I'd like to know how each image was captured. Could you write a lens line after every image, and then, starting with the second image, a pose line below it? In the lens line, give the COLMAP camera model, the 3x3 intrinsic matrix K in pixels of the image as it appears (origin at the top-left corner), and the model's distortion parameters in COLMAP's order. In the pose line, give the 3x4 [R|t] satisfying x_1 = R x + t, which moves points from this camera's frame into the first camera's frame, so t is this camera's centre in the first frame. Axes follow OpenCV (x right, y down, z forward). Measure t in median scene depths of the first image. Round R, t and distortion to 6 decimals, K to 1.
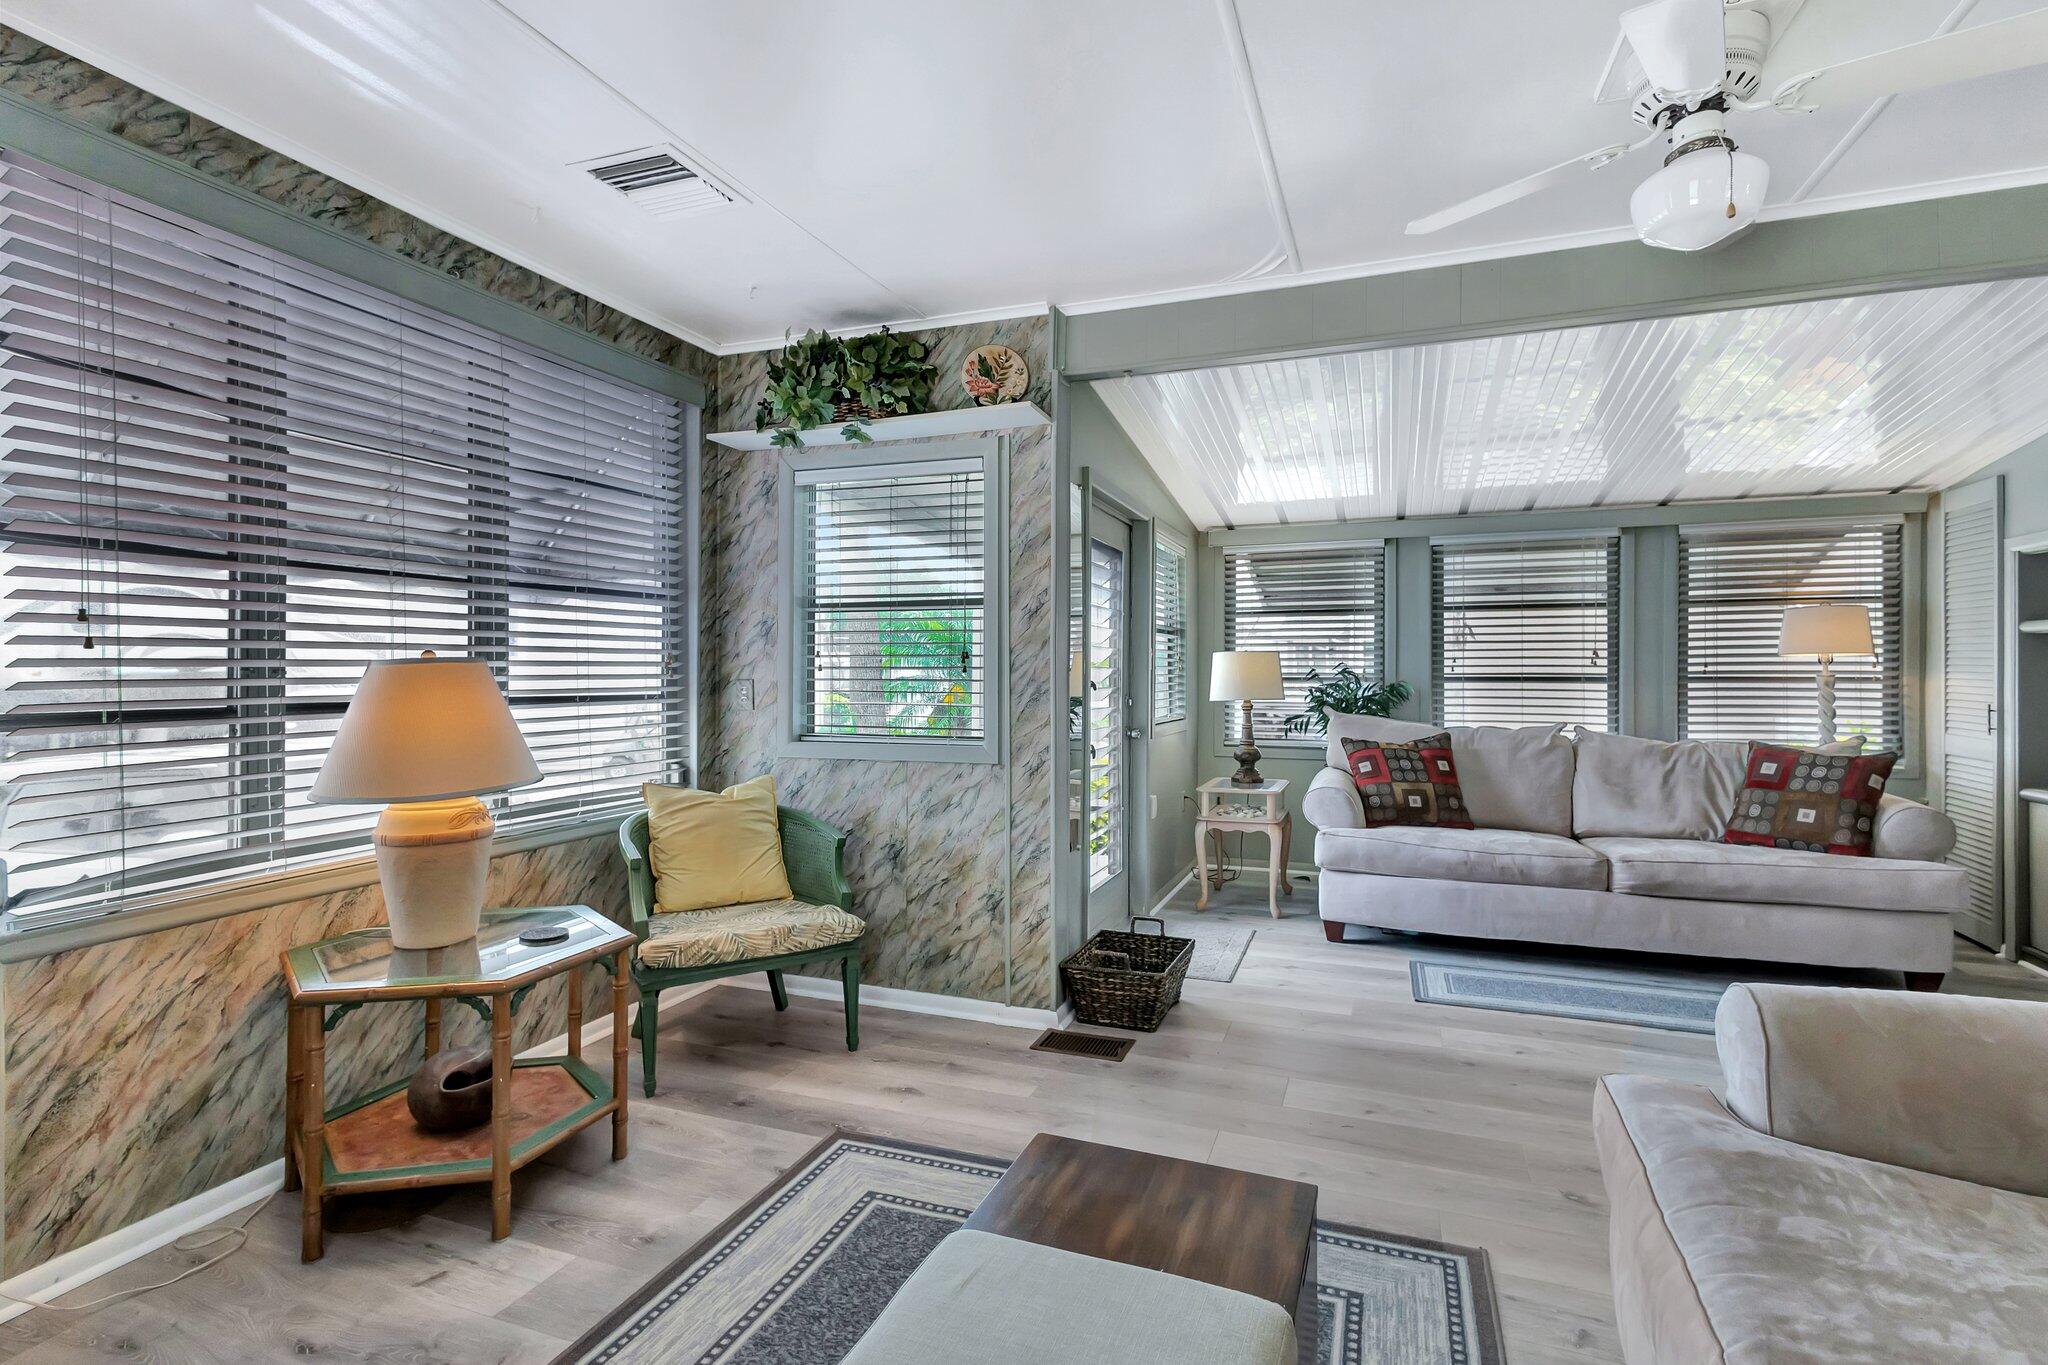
lens RADIAL K [[952.9, 0, 1021.7], [0, 952.9, 673.9], [0, 0, 1]] dist [0.010666, -0.000331]
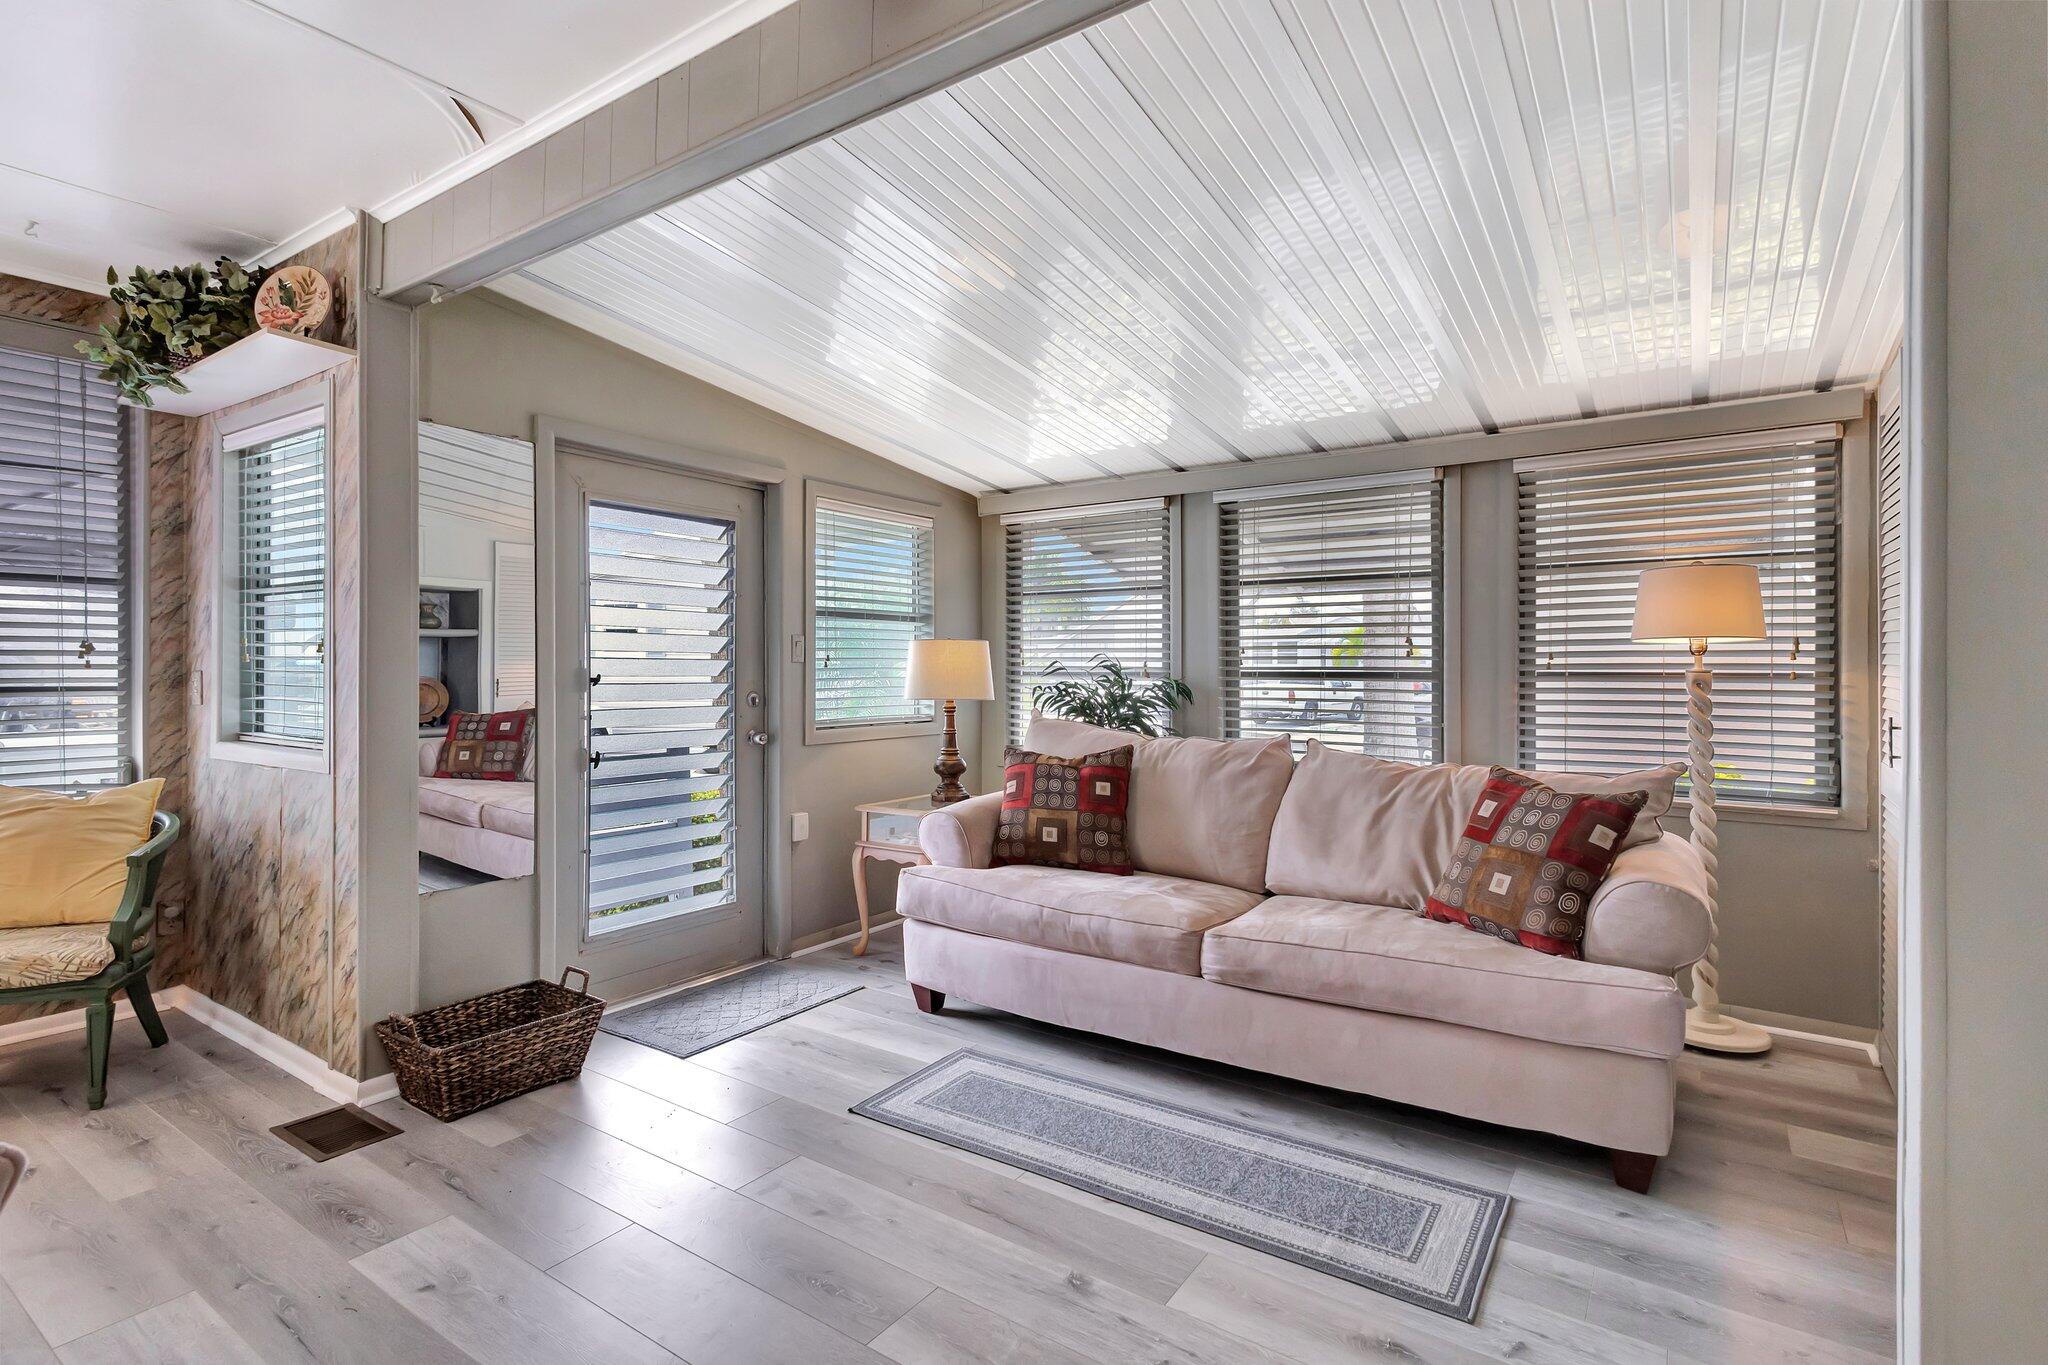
lens RADIAL K [[971.7, 0, 1045.7], [0, 971.7, 664.8], [0, 0, 1]] dist [0.011016, -0.000069]
pose [[0.971462, 0.001039, -0.237195, 0.591654], [-0.002374, 0.999983, -0.005345, 0.002262], [0.237185, 0.005756, 0.971447, 0.244954]]
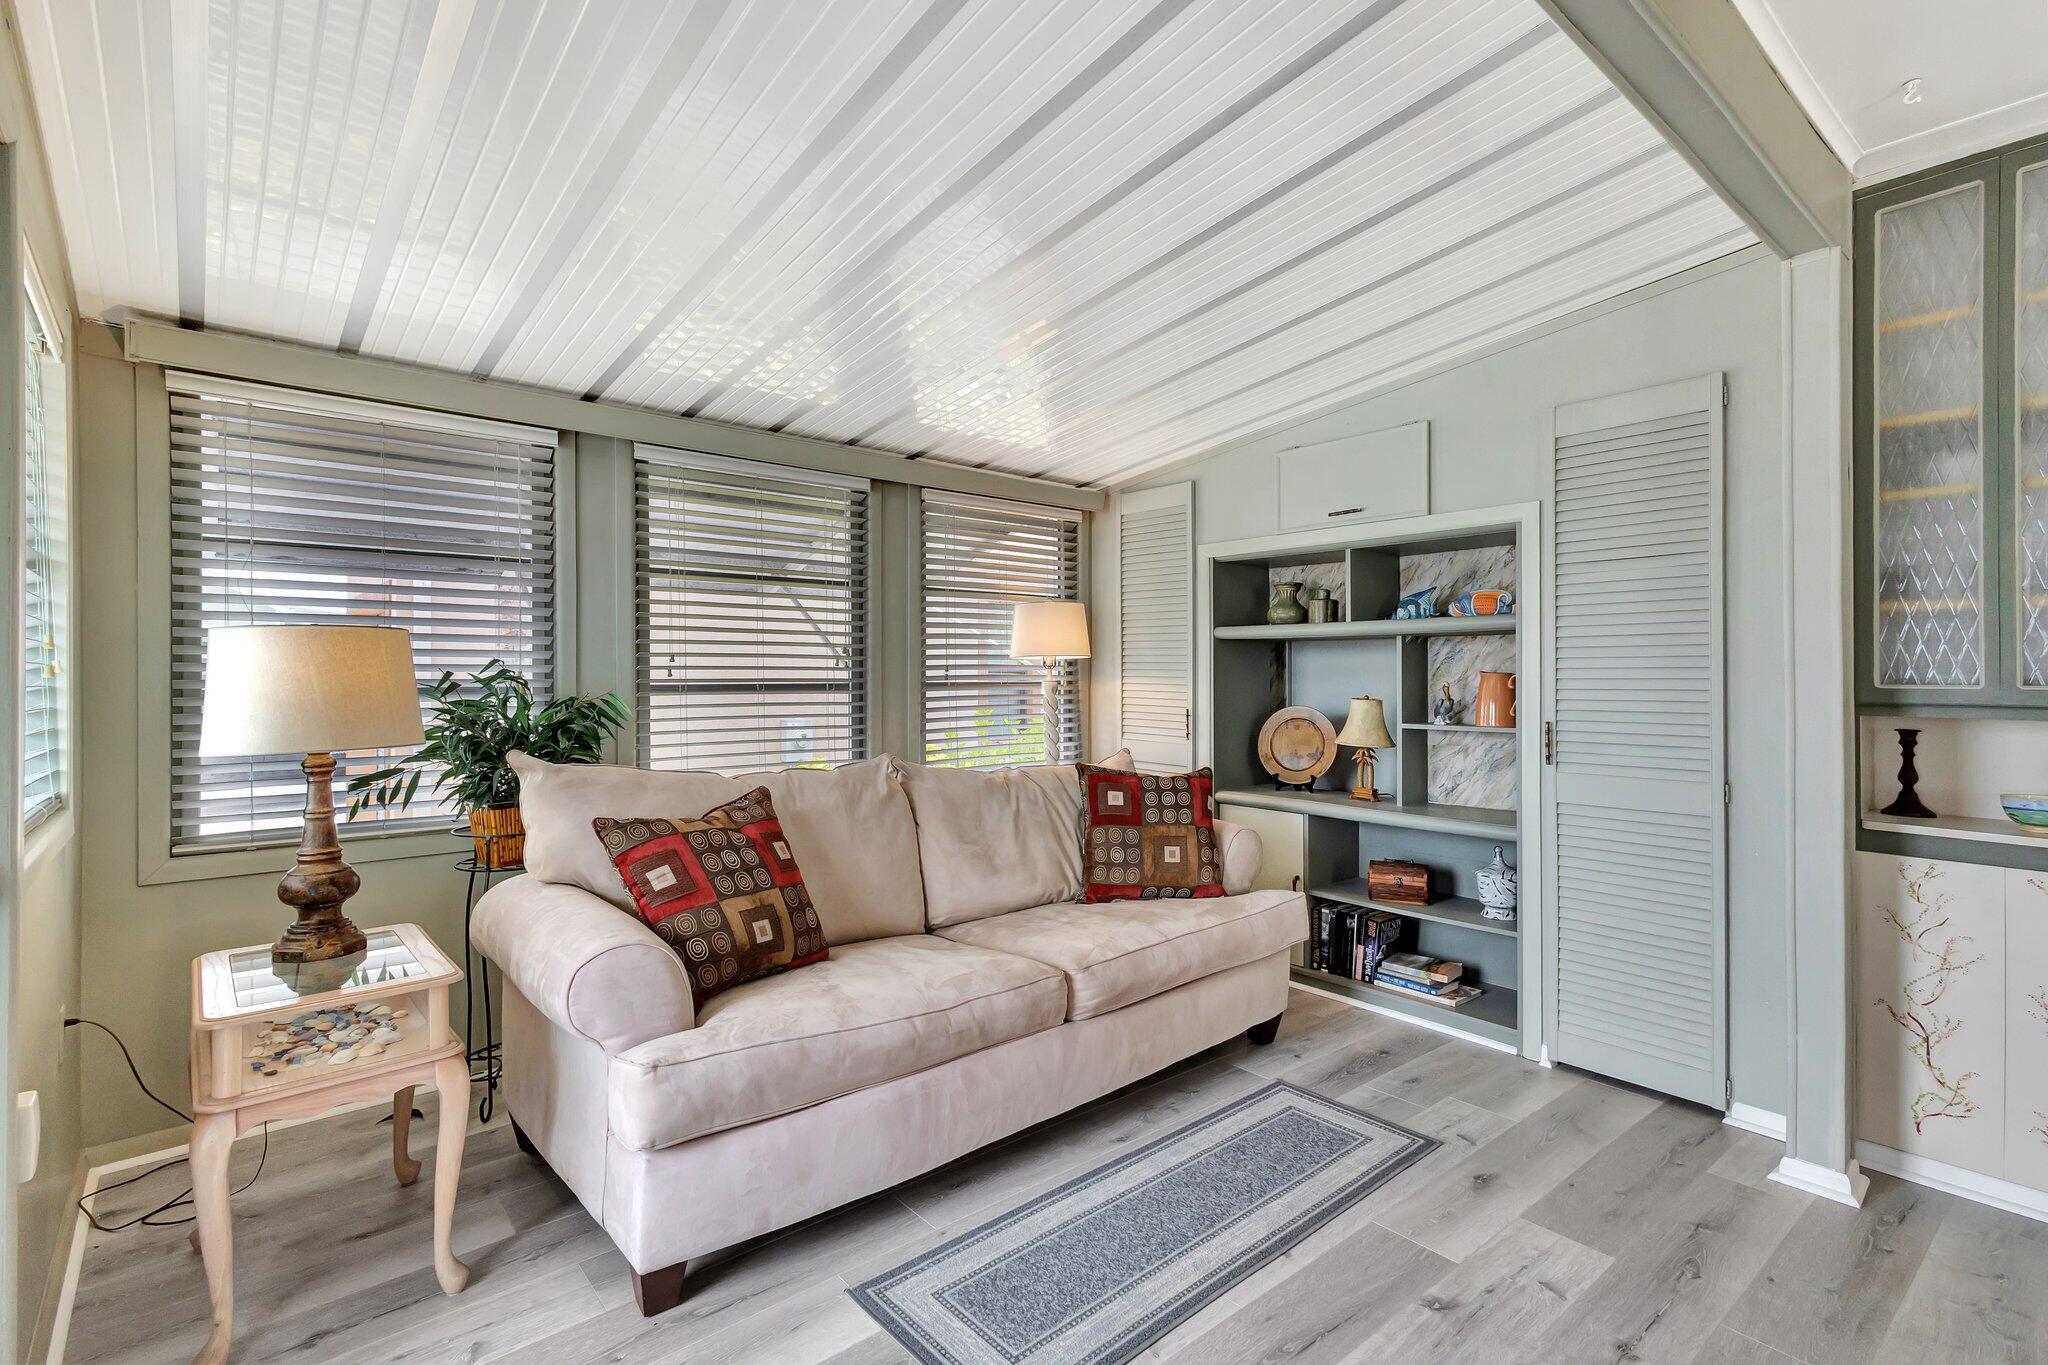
lens RADIAL K [[992.6, 0, 987.1], [0, 992.6, 684.1], [0, 0, 1]] dist [0.024019, 0.000017]
pose [[0.495439, -0.006950, 0.868615, 0.011157], [0.002407, 0.999975, 0.006628, -0.001644], [-0.868639, -0.001193, 0.495443, 0.632619]]
